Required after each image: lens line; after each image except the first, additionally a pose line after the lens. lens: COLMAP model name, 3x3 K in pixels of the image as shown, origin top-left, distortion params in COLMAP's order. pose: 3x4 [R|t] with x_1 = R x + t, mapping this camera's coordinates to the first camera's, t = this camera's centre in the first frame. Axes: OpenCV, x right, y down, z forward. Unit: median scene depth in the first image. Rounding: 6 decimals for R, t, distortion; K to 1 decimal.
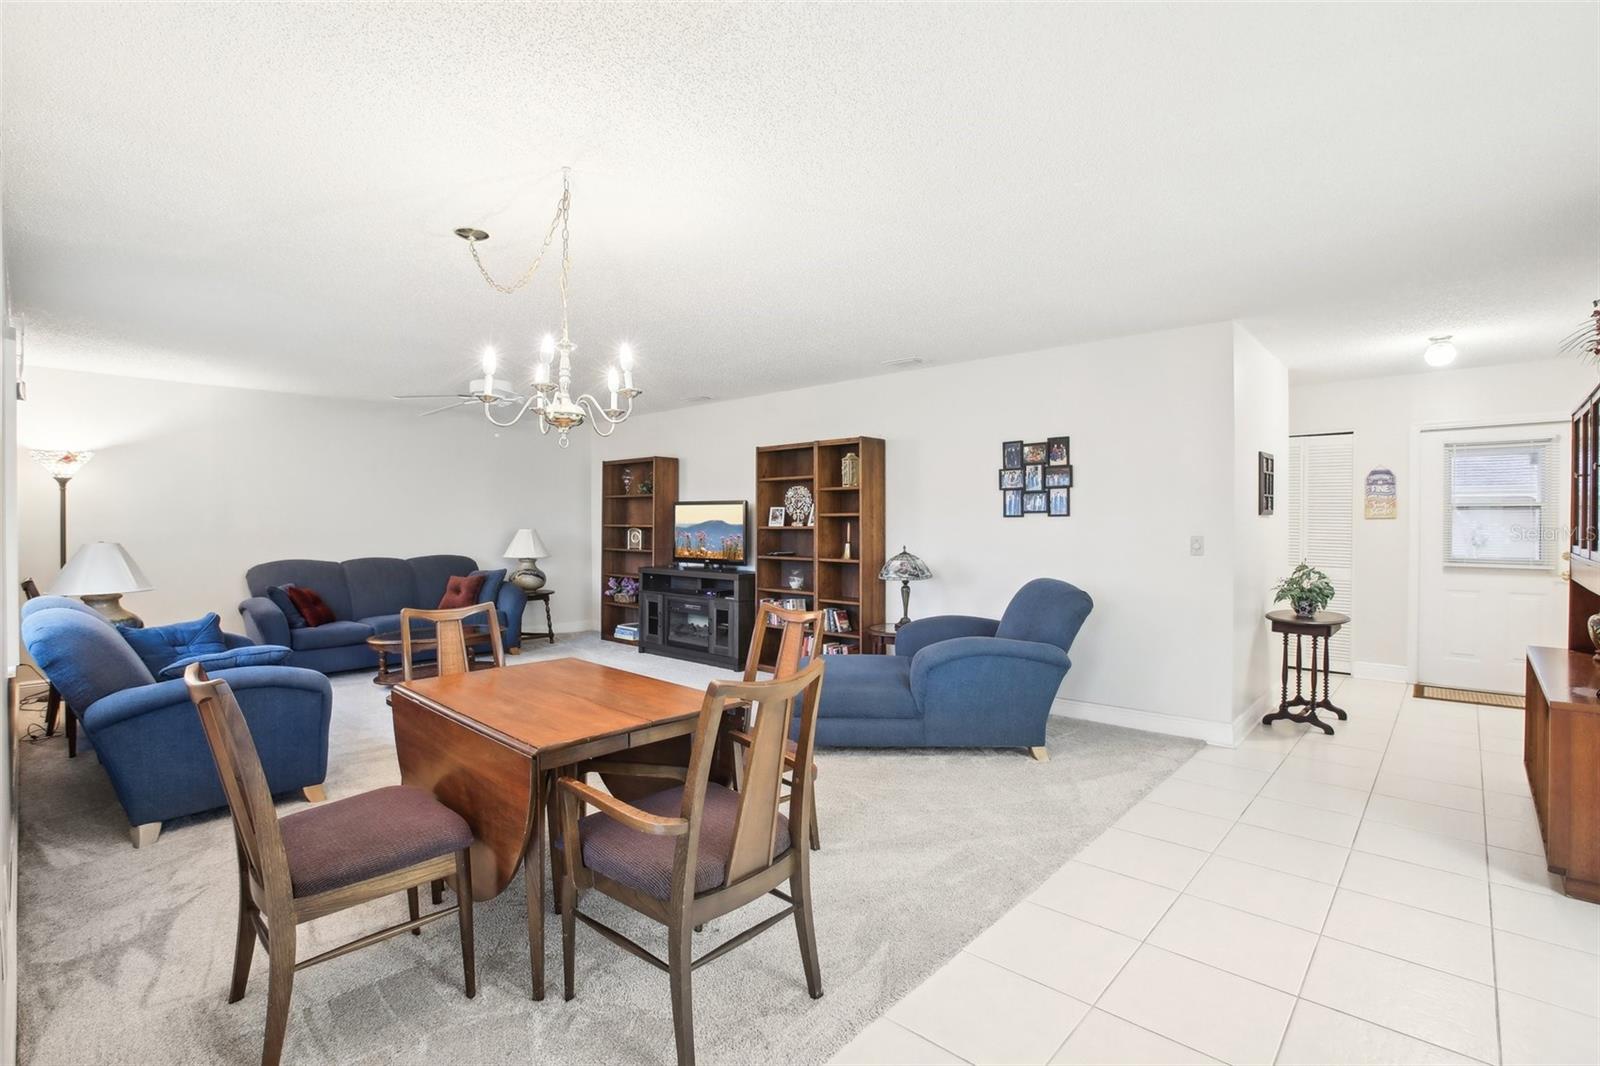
lens RADIAL K [[737.3, 0, 790.1], [0, 737.3, 534.9], [0, 0, 1]] dist [-0.032353, 0.001086]
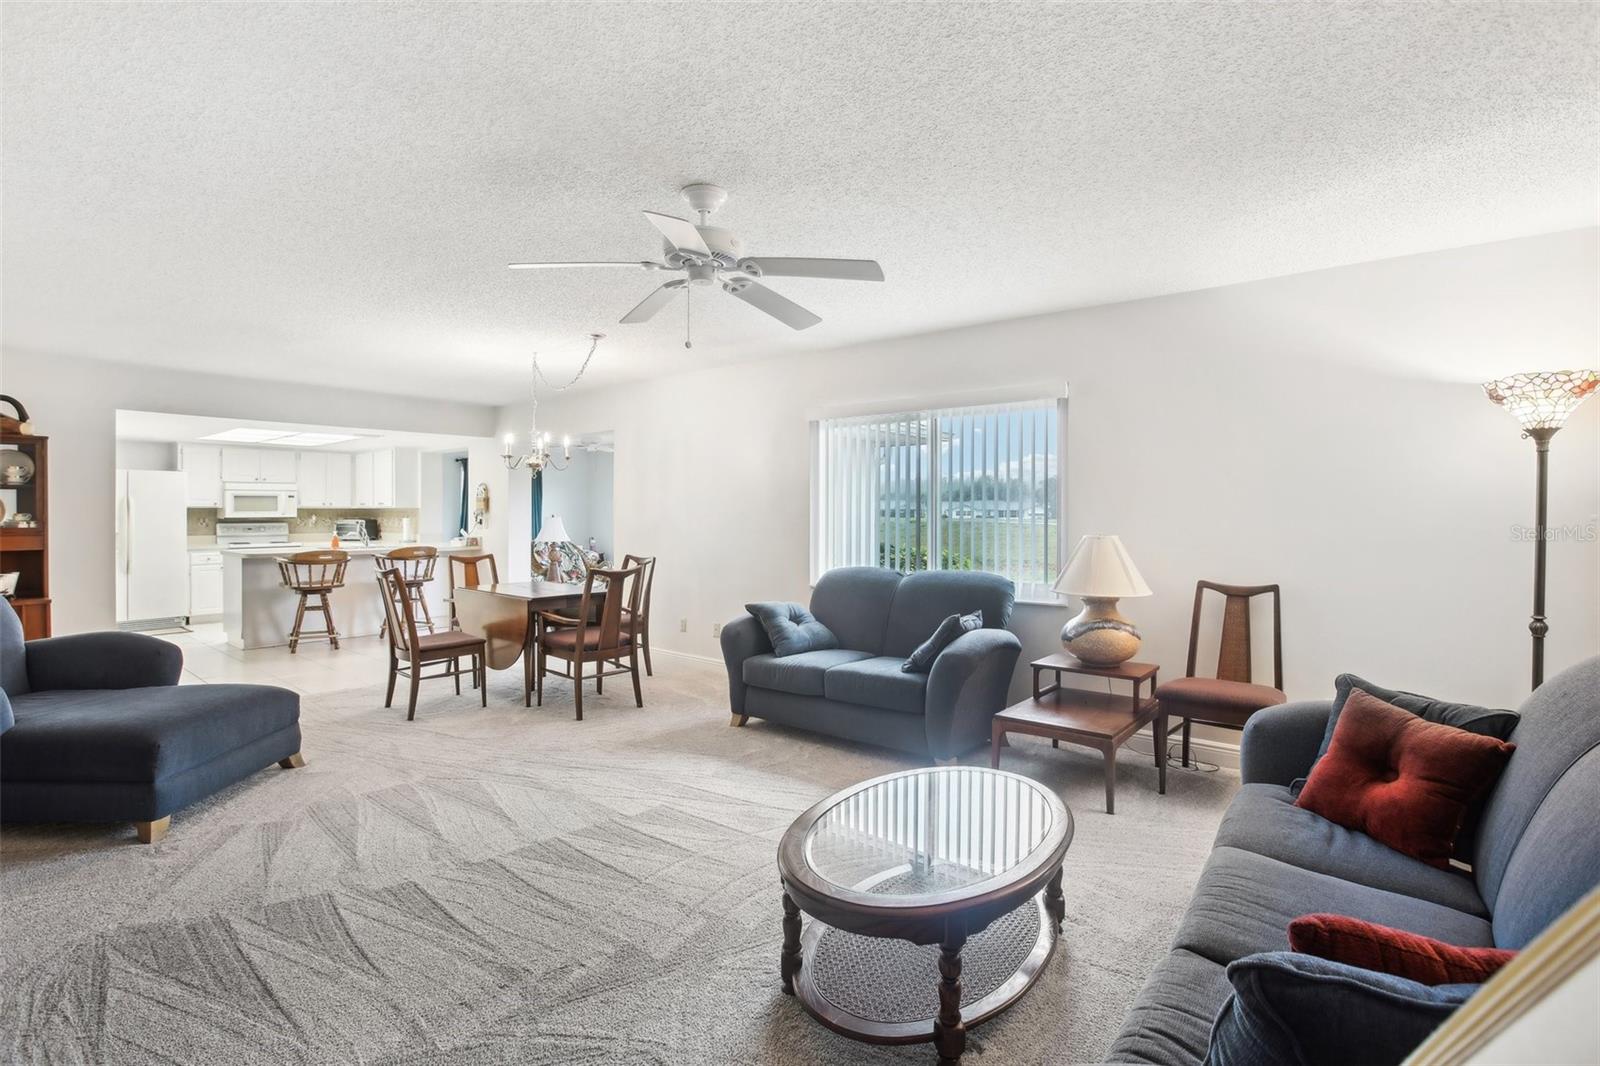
lens RADIAL K [[755.4, 0, 798.7], [0, 755.4, 508.0], [0, 0, 1]] dist [-0.052049, 0.020031]
pose [[-0.997429, -0.001325, -0.071653, -0.423078], [-0.002158, 0.999931, 0.011548, -0.025704], [0.071633, 0.011673, -0.997363, 1.545888]]
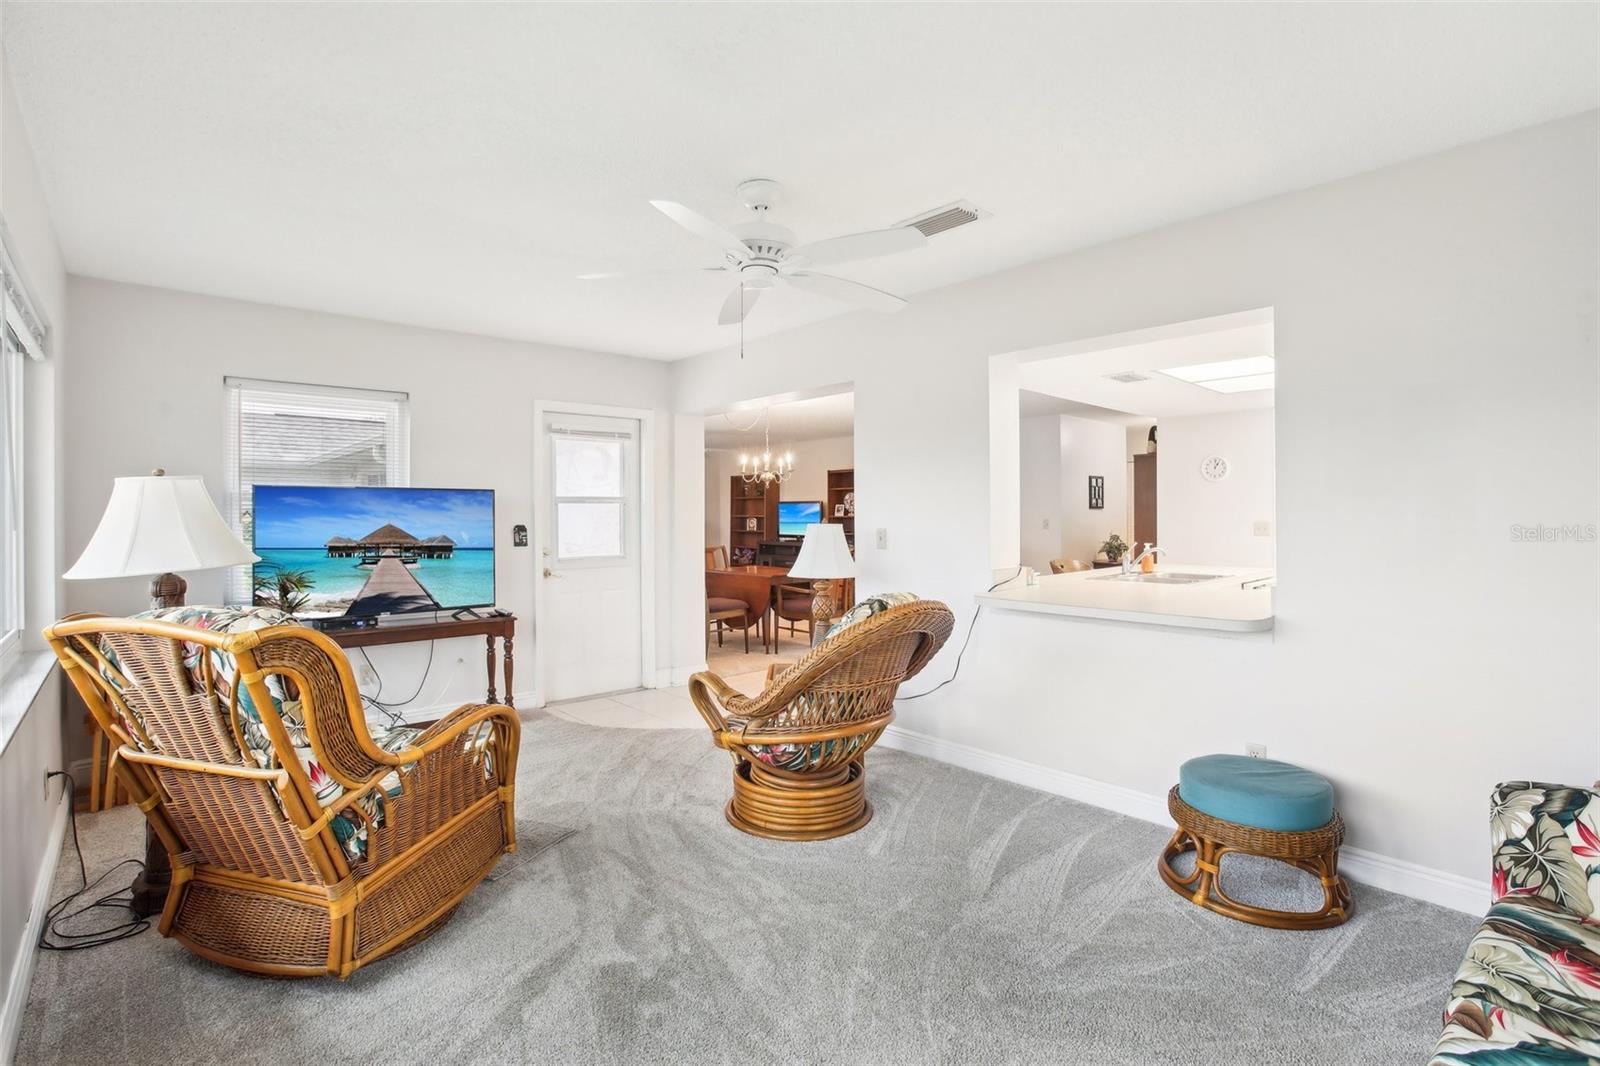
lens RADIAL K [[747.7, 0, 799.3], [0, 747.7, 521.4], [0, 0, 1]] dist [-0.062274, 0.026990]
pose [[0.997199, -0.003573, -0.074703, 0.023257], [0.002943, 0.999959, -0.008534, 0.019886], [0.074731, 0.008290, 0.997169, -0.932832]]
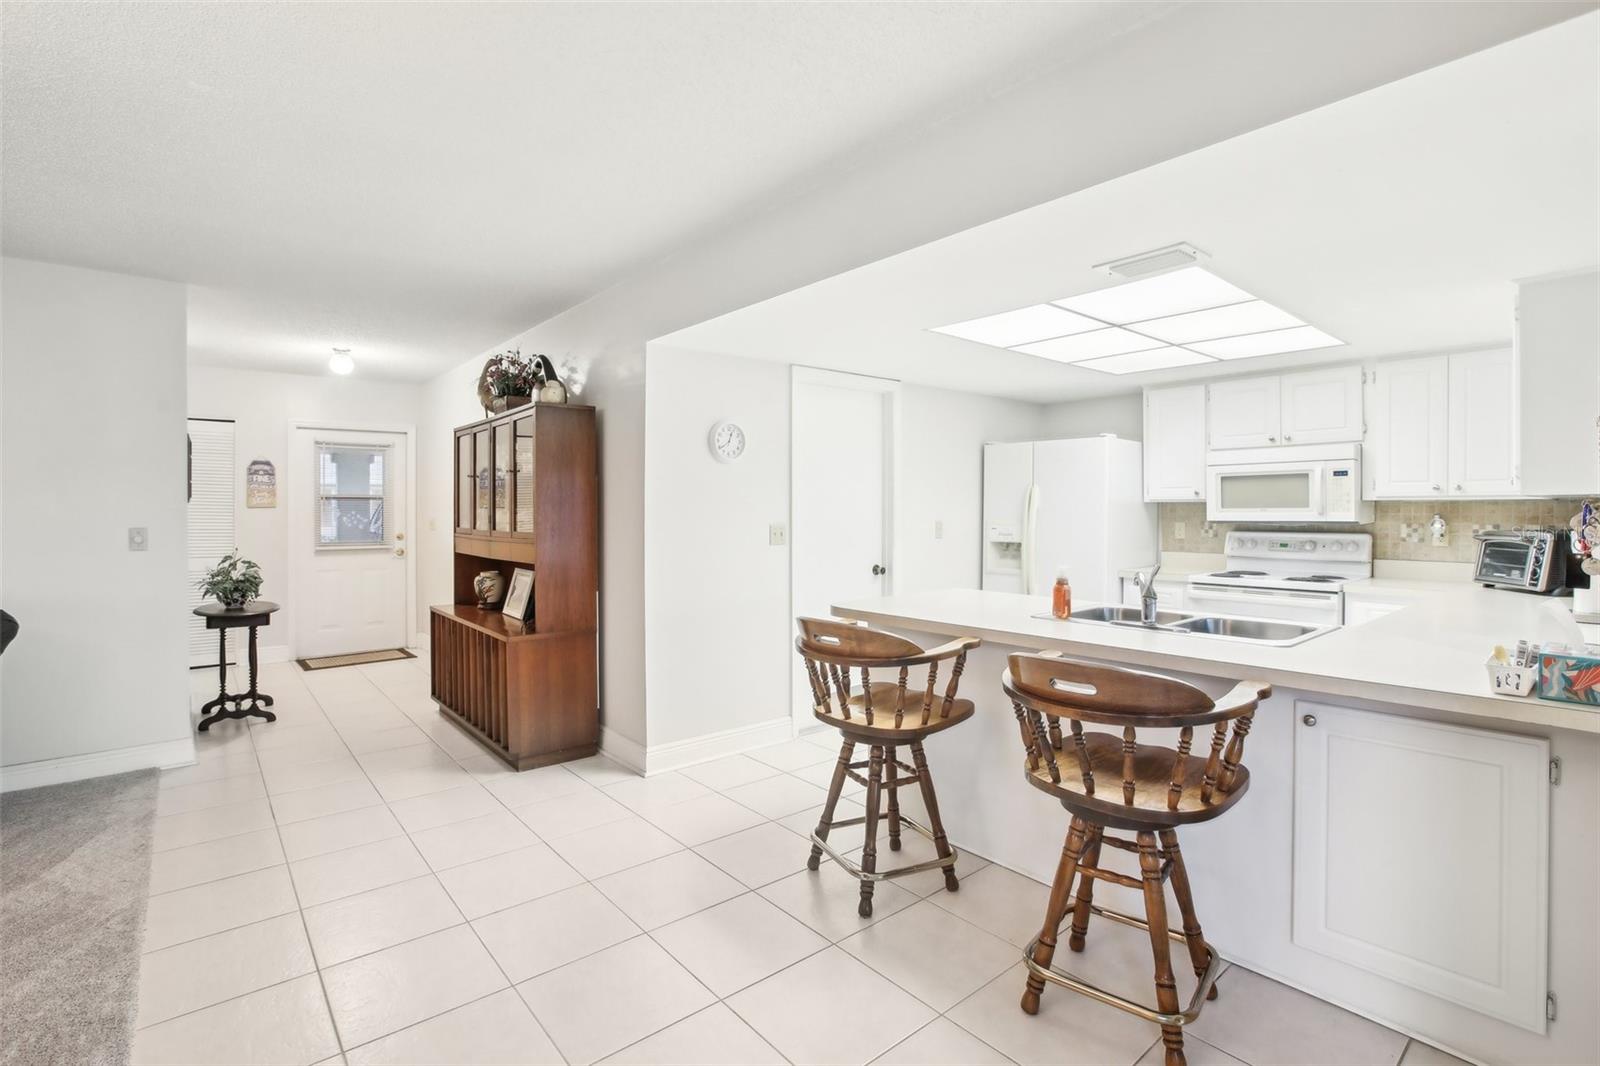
lens RADIAL K [[747.7, 0, 799.3], [0, 747.7, 521.4], [0, 0, 1]] dist [-0.062274, 0.026990]
pose [[0.125798, -0.015390, 0.991936, -0.141197], [0.019996, 0.999716, 0.012975, -0.001068], [-0.991854, 0.018202, 0.126070, 0.116021]]
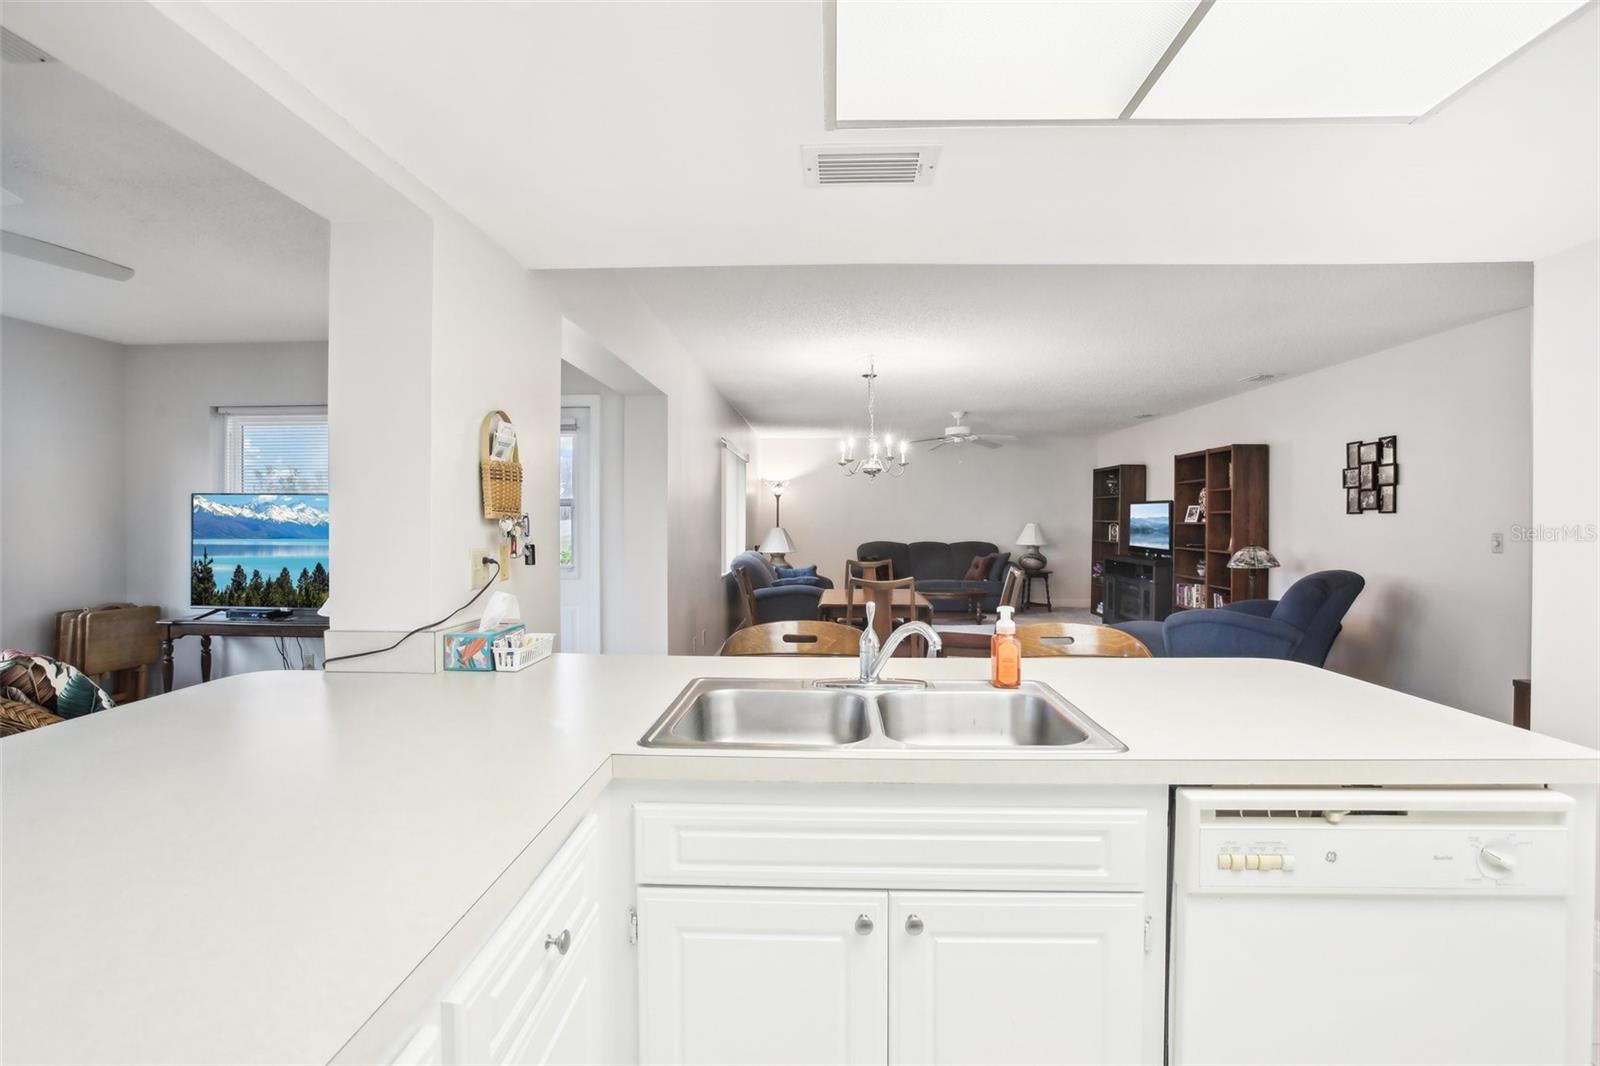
lens RADIAL K [[755.4, 0, 798.7], [0, 755.4, 508.0], [0, 0, 1]] dist [-0.052049, 0.020031]
pose [[0.647578, -0.008728, -0.761949, 0.583071], [-0.015335, 0.999583, -0.024484, 0.005405], [0.761845, 0.027540, 0.647174, -0.285658]]
